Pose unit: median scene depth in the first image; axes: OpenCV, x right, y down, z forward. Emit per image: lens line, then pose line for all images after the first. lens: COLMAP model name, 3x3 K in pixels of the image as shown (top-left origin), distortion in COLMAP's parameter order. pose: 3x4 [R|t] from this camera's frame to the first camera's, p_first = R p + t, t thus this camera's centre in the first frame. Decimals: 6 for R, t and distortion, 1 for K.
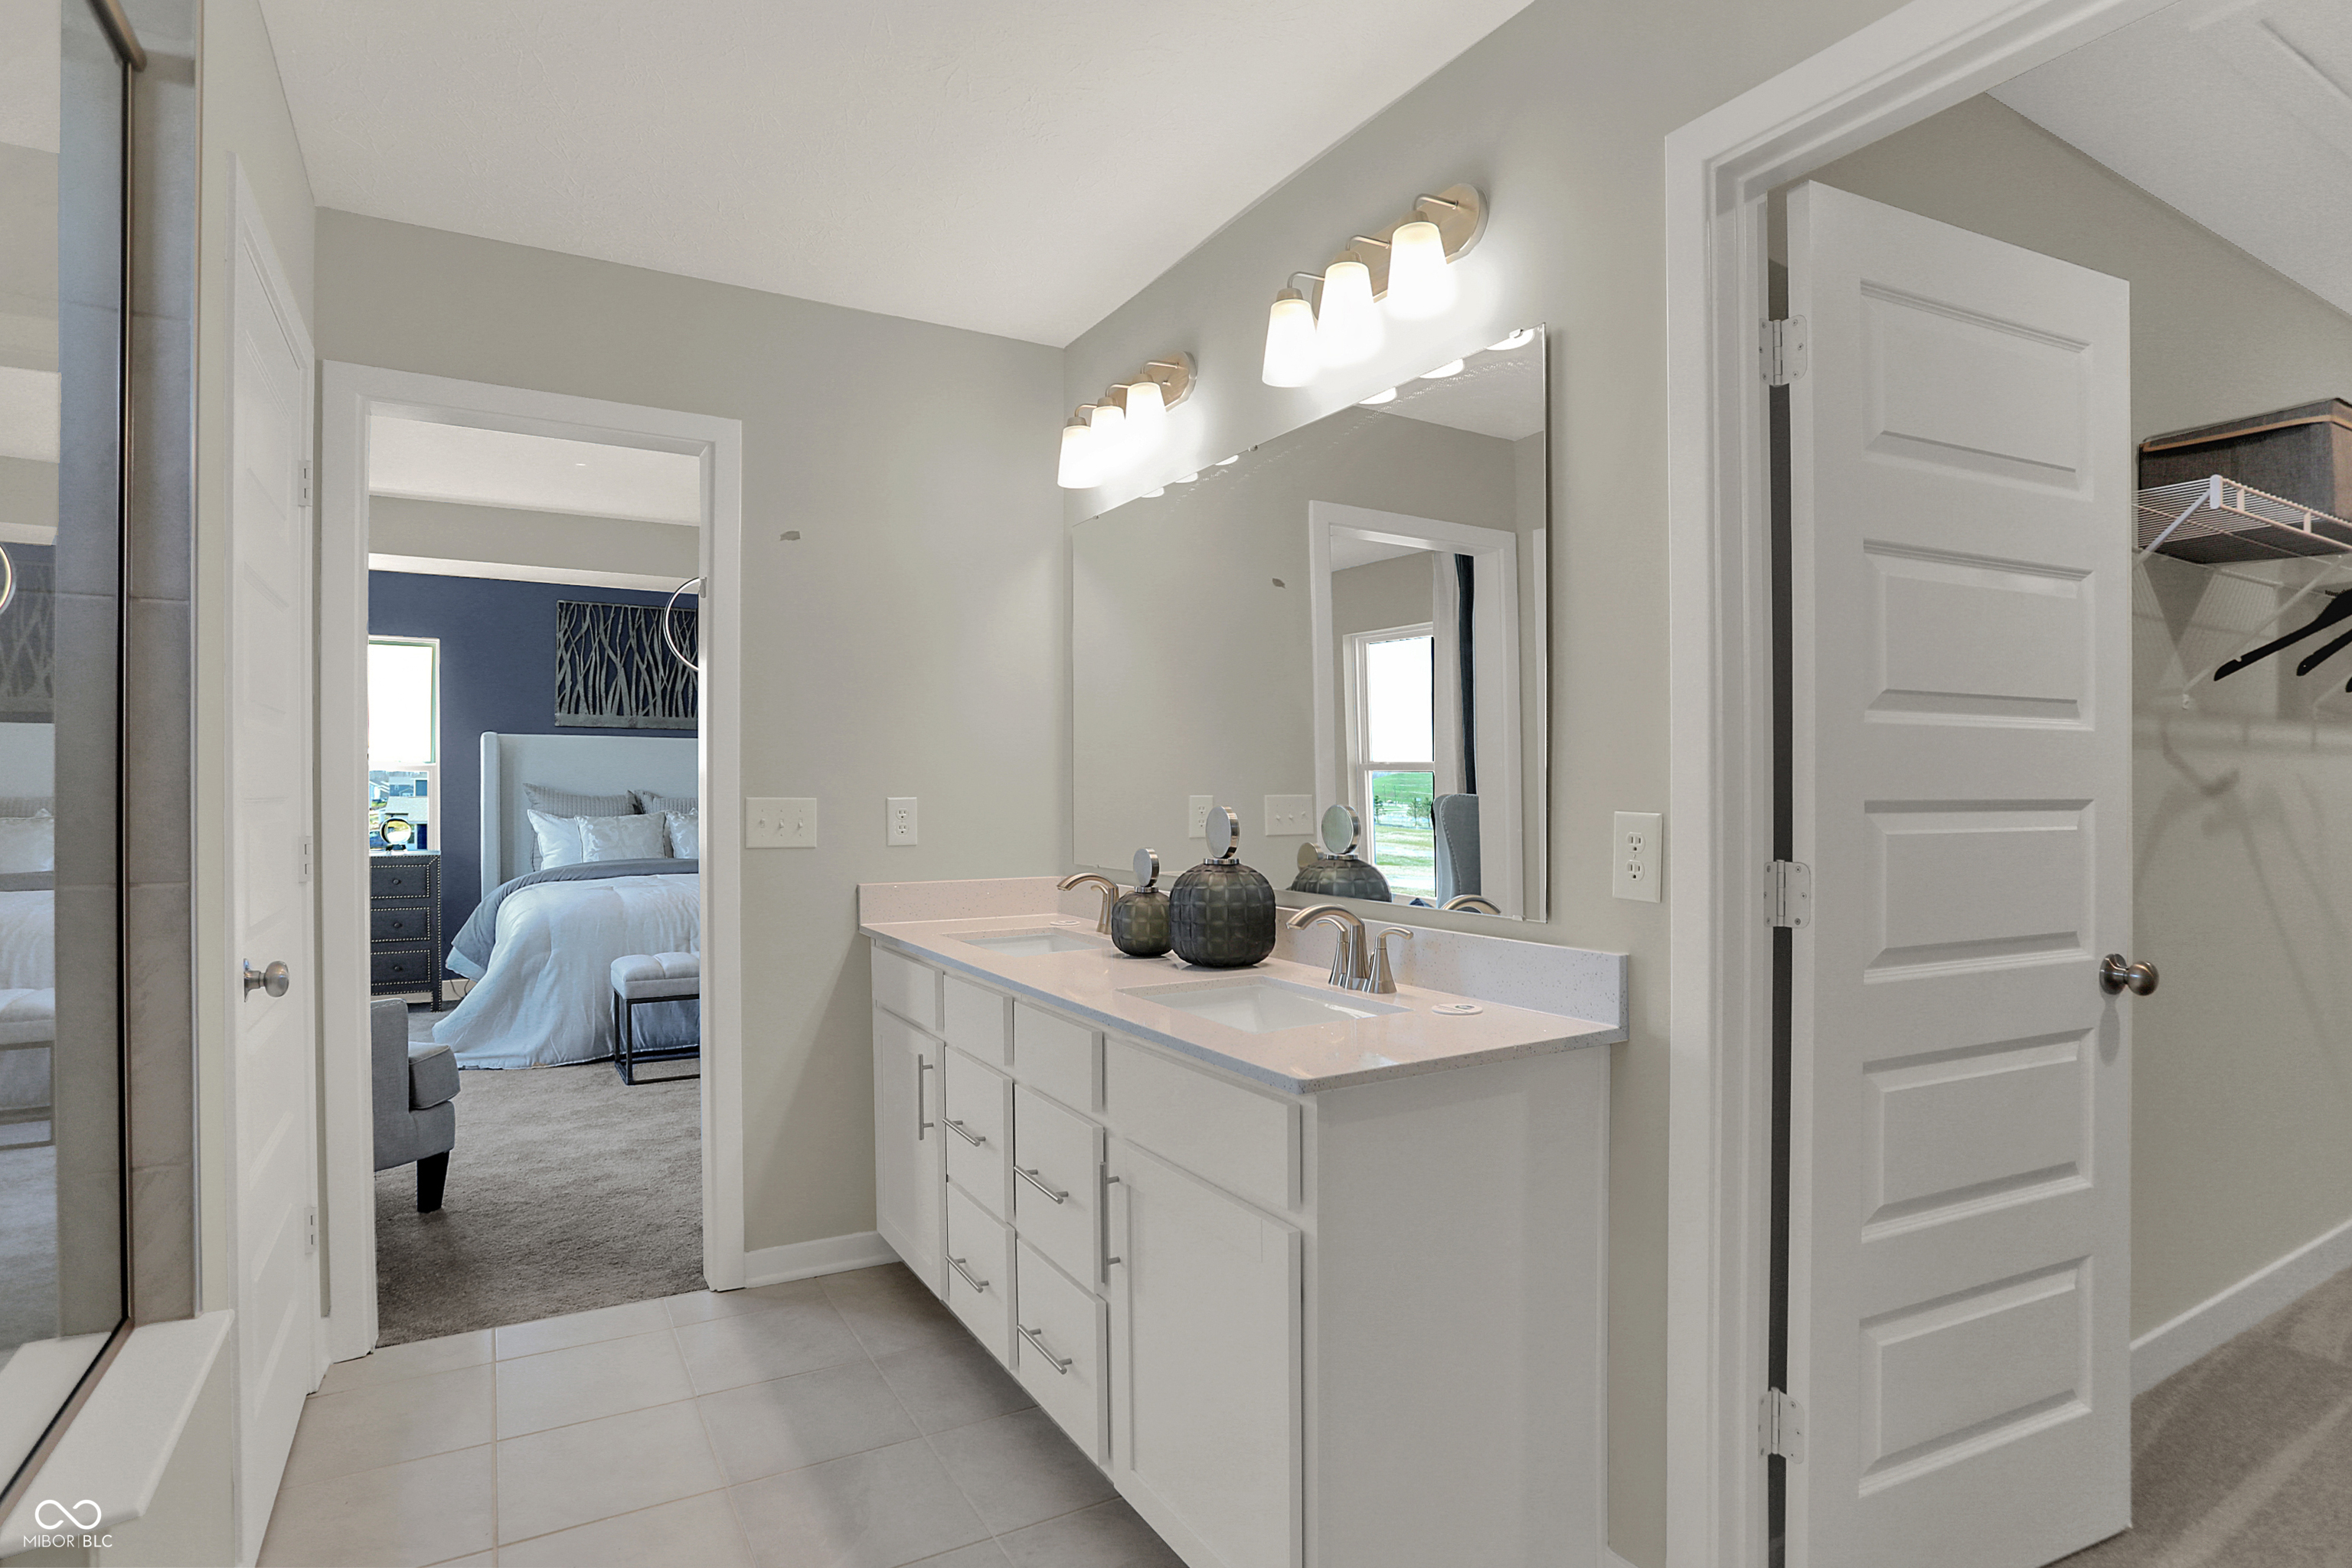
lens RADIAL K [[1189.6, 0, 1182.9], [0, 1189.6, 785.3], [0, 0, 1]] dist [-0.048185, 0.004618]
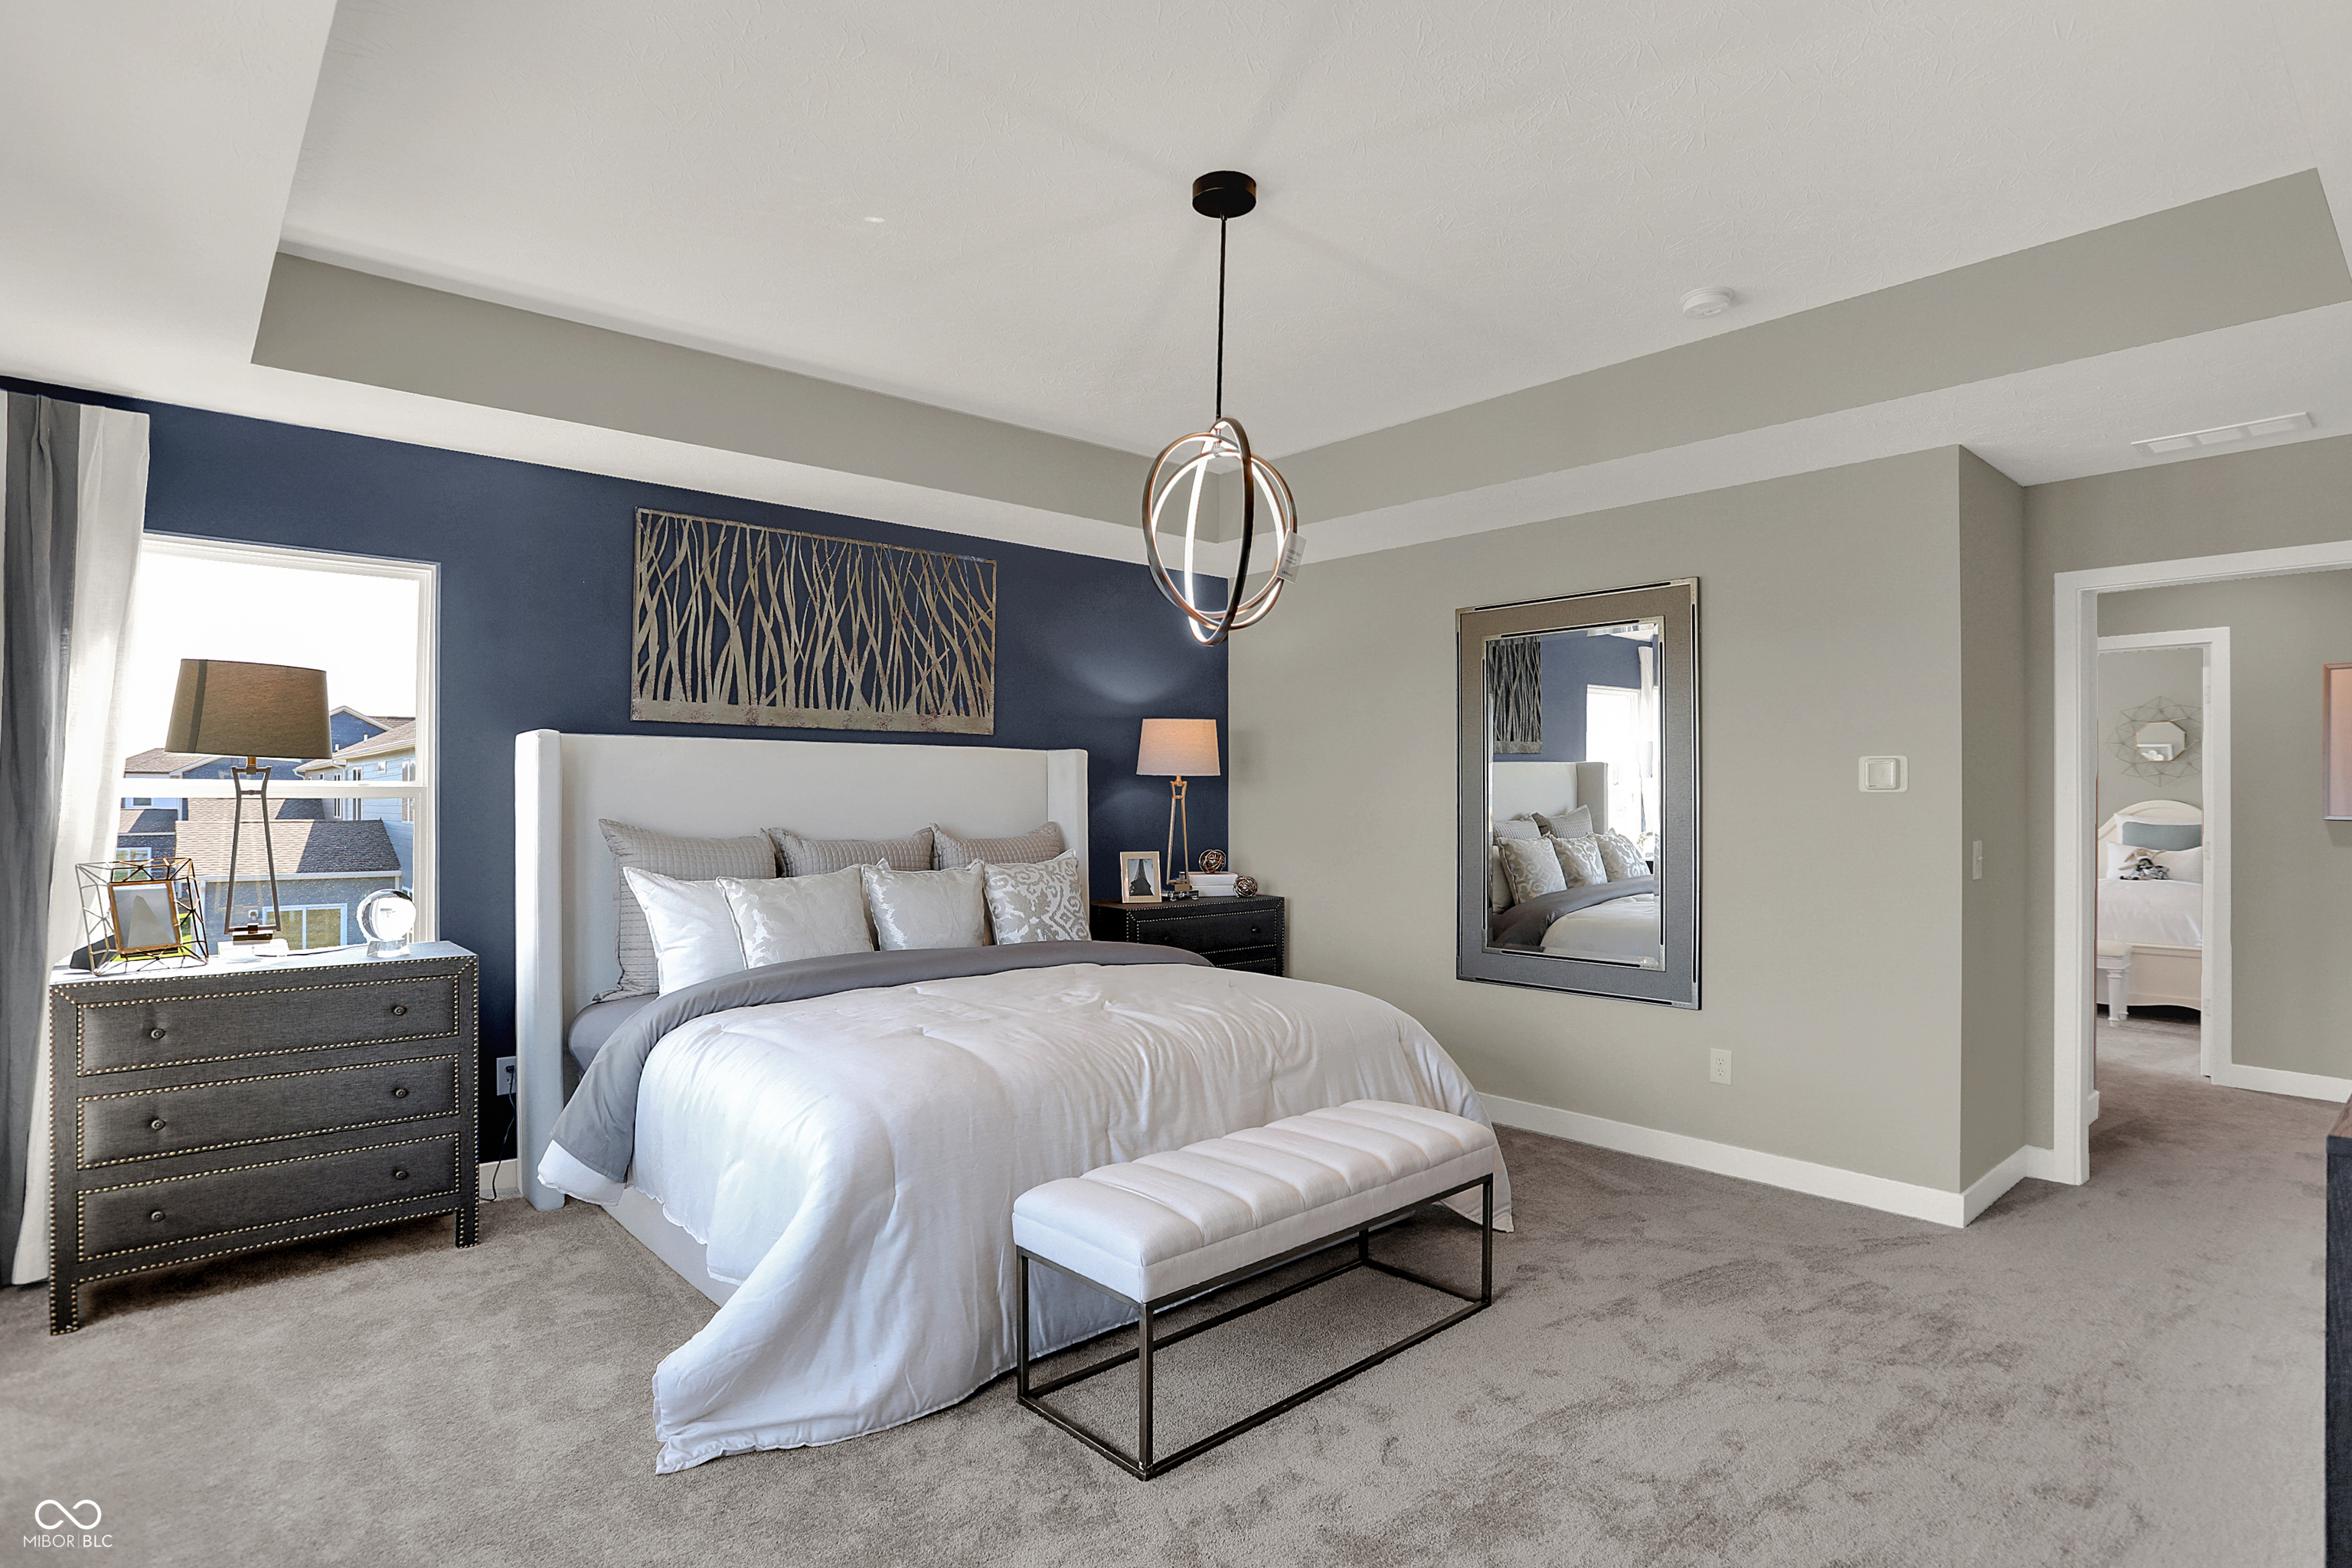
lens RADIAL K [[1189.6, 0, 1170.2], [0, 1189.6, 776.3], [0, 0, 1]] dist [-0.048185, 0.004618]
pose [[0.981449, 0.001951, 0.191715, -0.379176], [-0.000464, 0.999969, -0.007803, -0.017887], [-0.191725, 0.007570, 0.981420, 0.362484]]
